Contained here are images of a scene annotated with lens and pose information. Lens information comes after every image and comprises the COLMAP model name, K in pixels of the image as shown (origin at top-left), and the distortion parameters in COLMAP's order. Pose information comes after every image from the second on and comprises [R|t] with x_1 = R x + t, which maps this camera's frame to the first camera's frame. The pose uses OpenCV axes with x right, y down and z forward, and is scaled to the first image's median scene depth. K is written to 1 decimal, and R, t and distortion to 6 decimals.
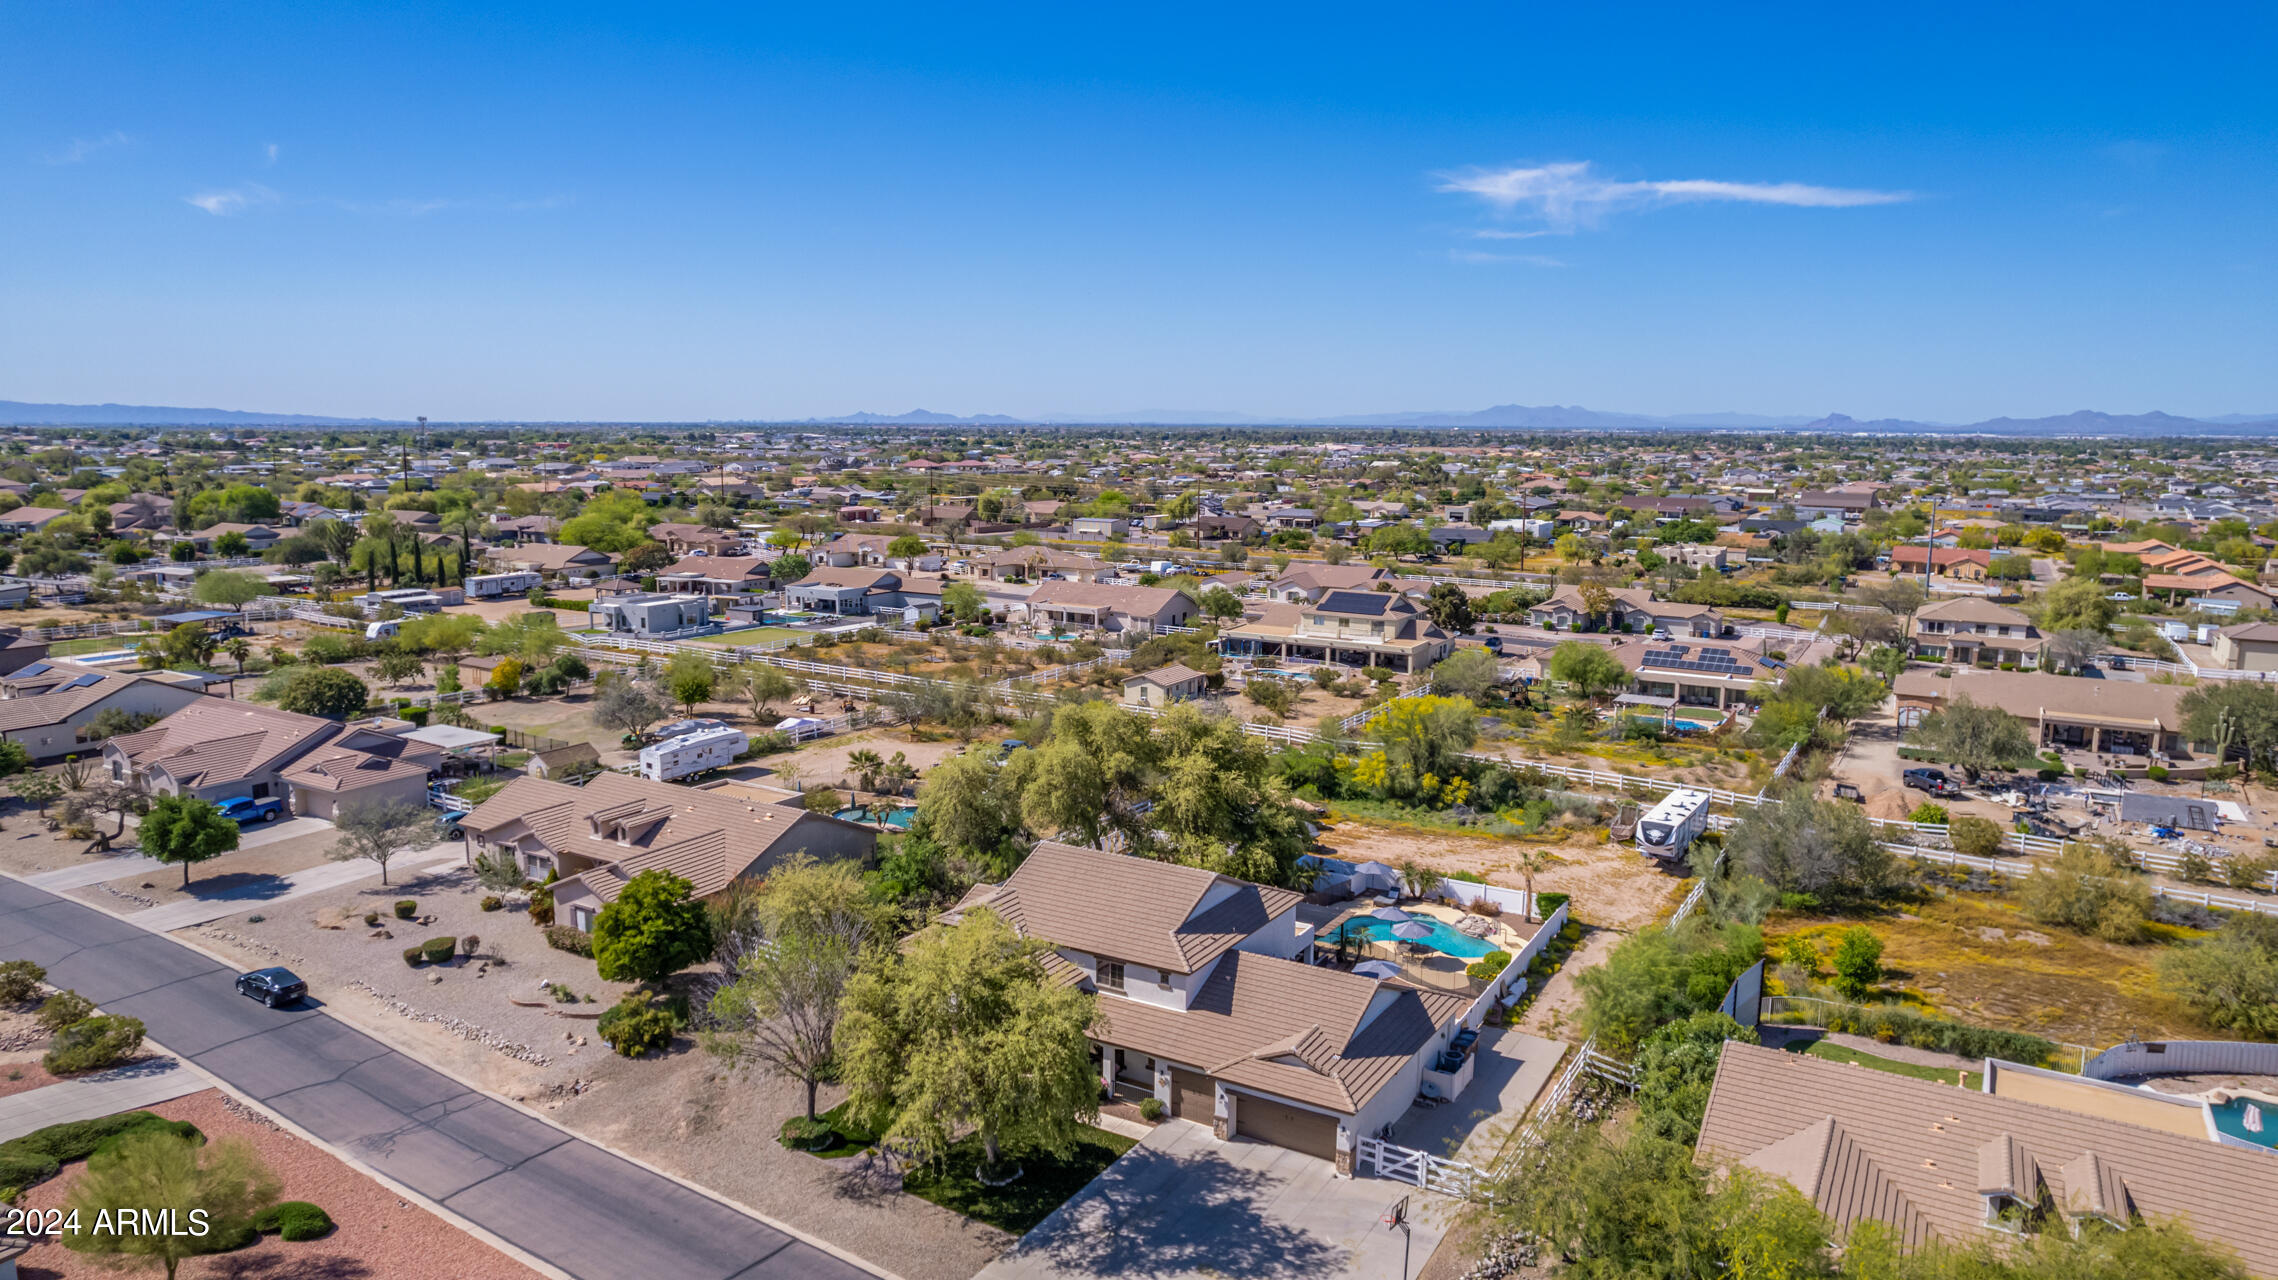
lens RADIAL K [[1458.4, 0, 1131.0], [0, 1458.4, 630.8], [0, 0, 1]] dist [-0.071966, 0.059991]
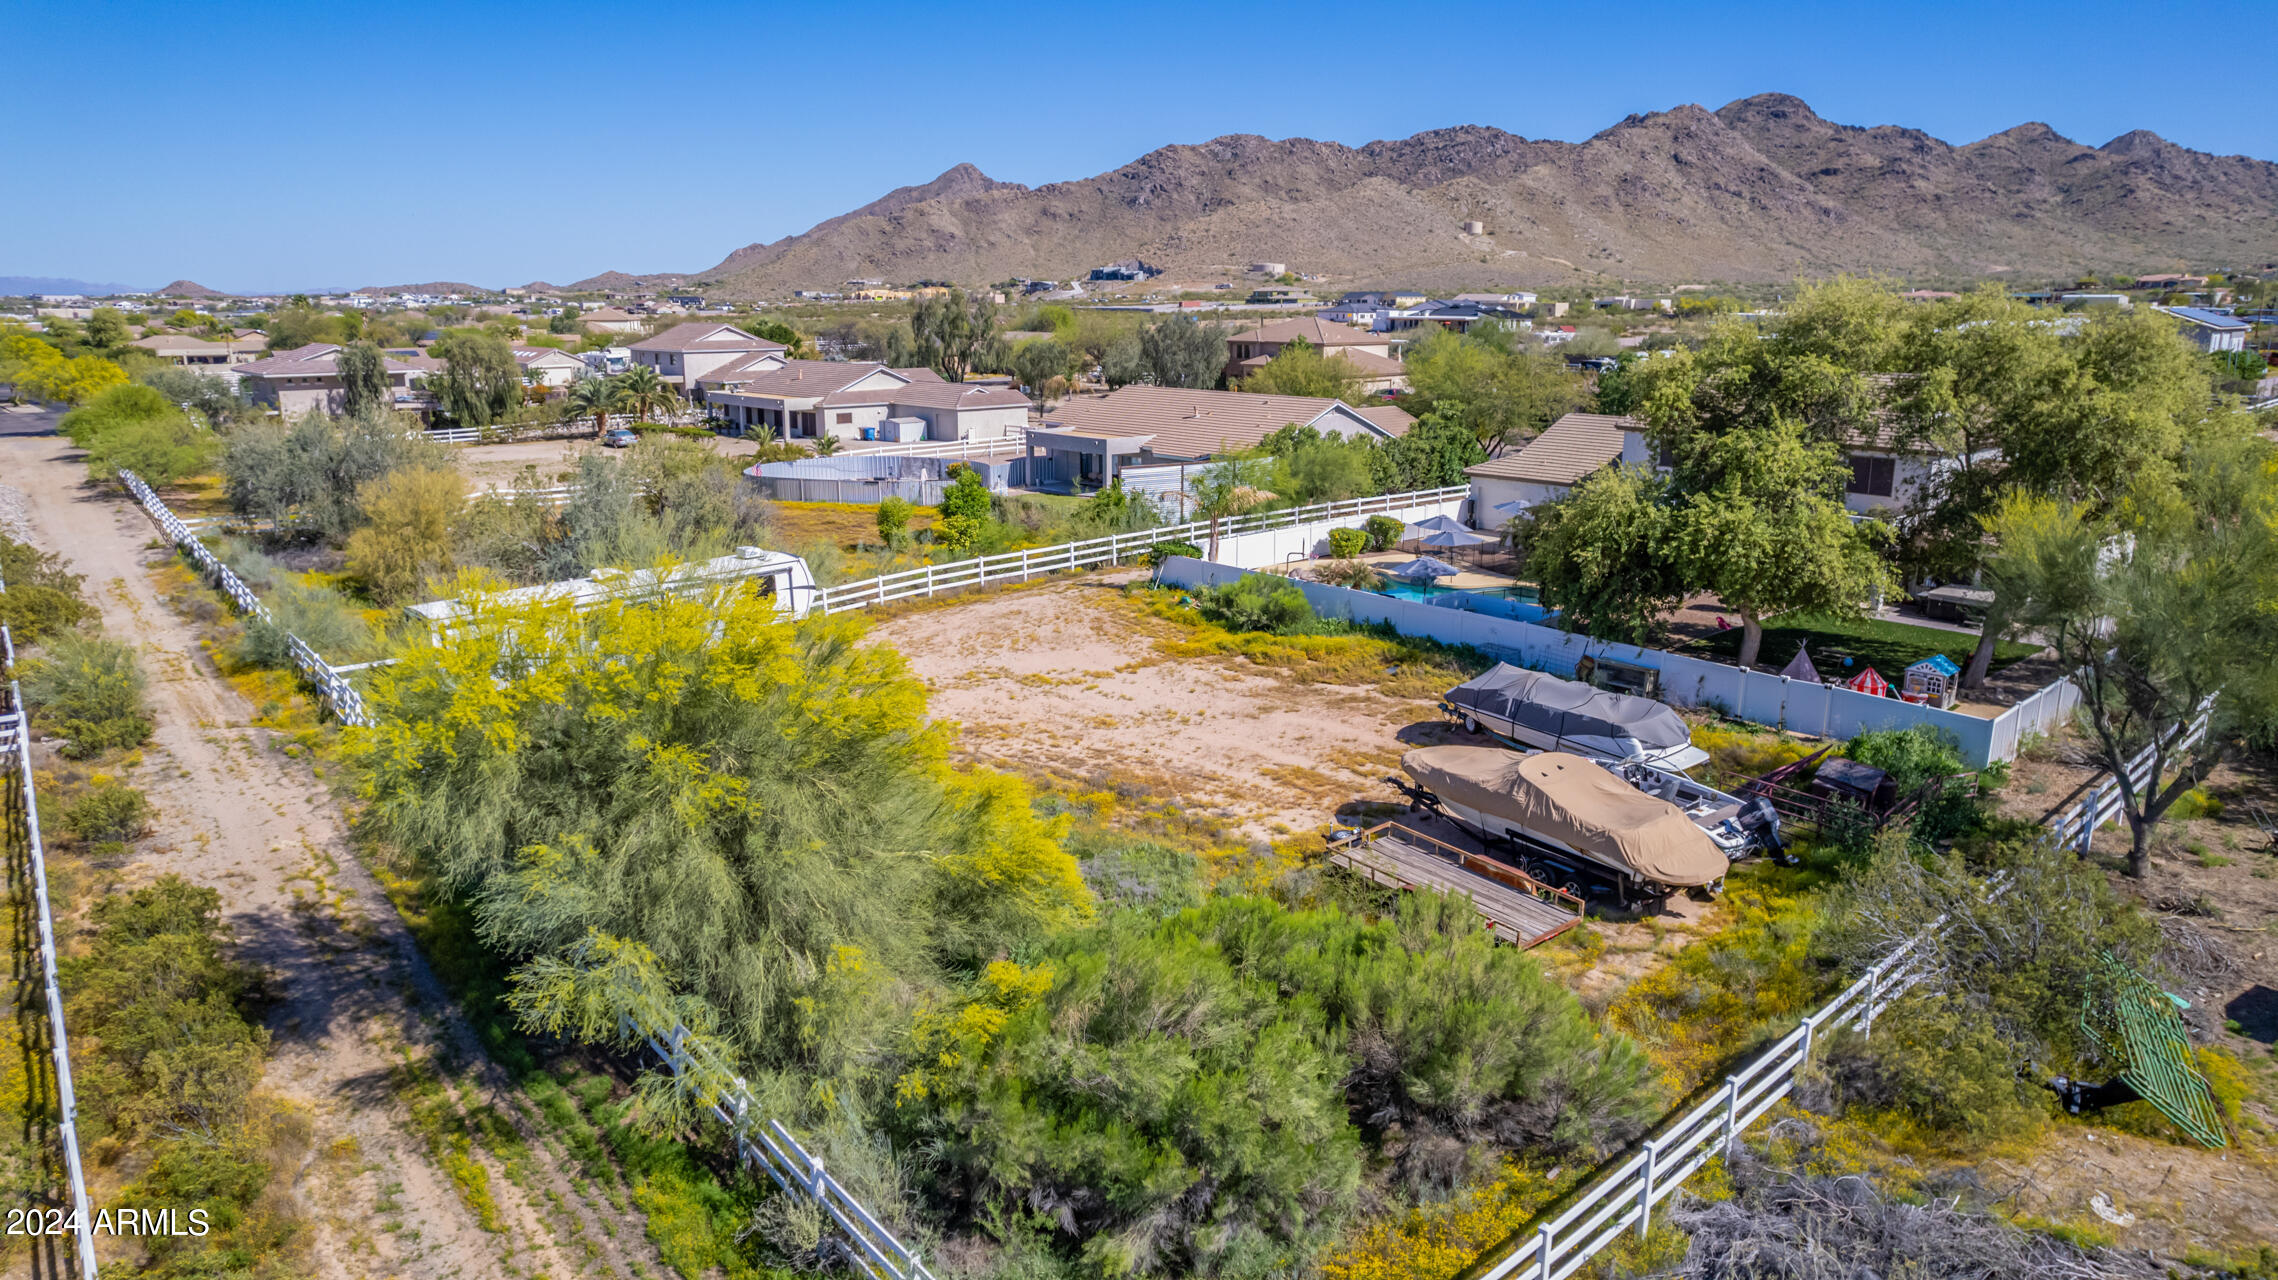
lens RADIAL K [[1458.4, 0, 1137.7], [0, 1458.4, 624.2], [0, 0, 1]] dist [-0.071966, 0.059991]
pose [[-0.958798, -0.072432, 0.274699, 0.144543], [0.031167, 0.934294, 0.355138, -0.023322], [-0.282373, 0.349067, -0.893542, 1.880992]]
